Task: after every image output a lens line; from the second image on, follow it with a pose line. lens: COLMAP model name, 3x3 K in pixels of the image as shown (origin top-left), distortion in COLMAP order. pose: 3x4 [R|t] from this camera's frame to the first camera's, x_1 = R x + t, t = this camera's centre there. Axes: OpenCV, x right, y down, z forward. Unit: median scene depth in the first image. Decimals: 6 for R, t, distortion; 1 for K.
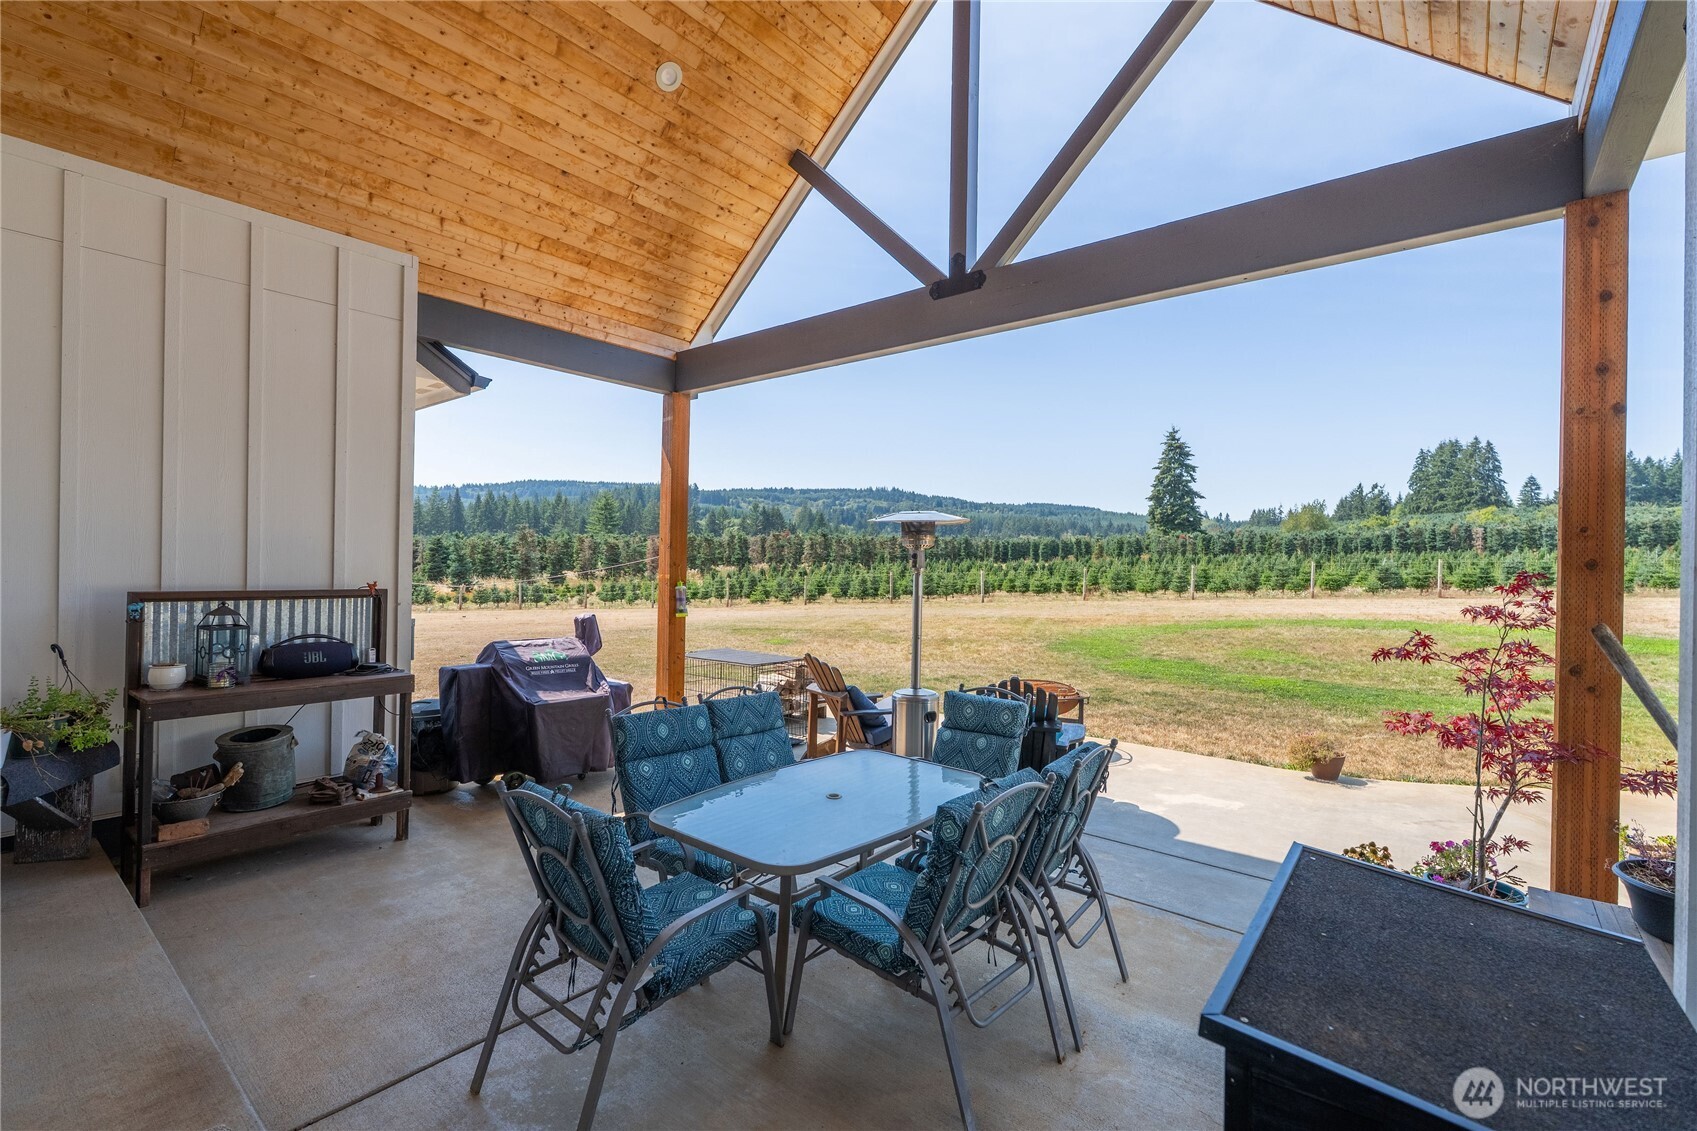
lens RADIAL K [[811.9, 0, 848.5], [0, 811.9, 565.5], [0, 0, 1]] dist [-0.012507, -0.000364]
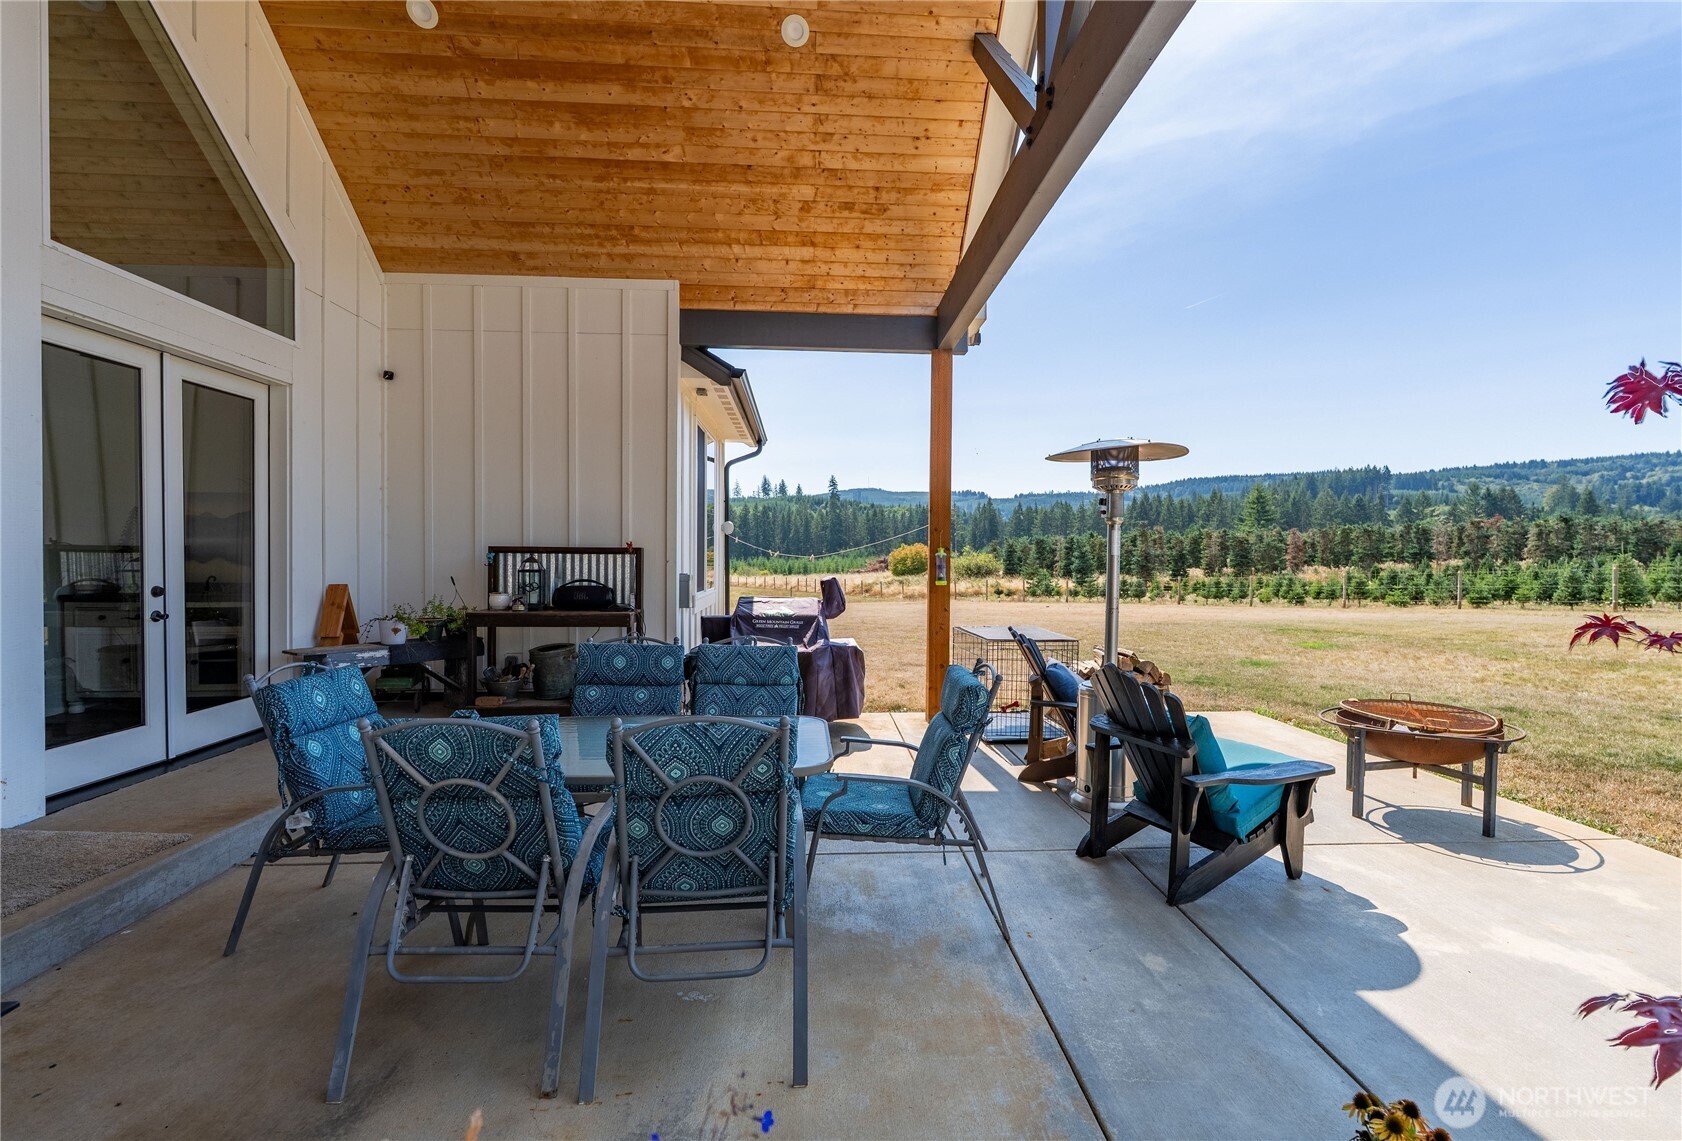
lens RADIAL K [[799.9, 0, 844.5], [0, 799.9, 578.4], [0, 0, 1]] dist [-0.012413, 0.000502]
pose [[0.651937, 0.008692, -0.758223, 0.493720], [-0.002426, 0.999953, 0.009377, 0.053679], [0.758269, -0.004274, 0.651928, 0.349611]]
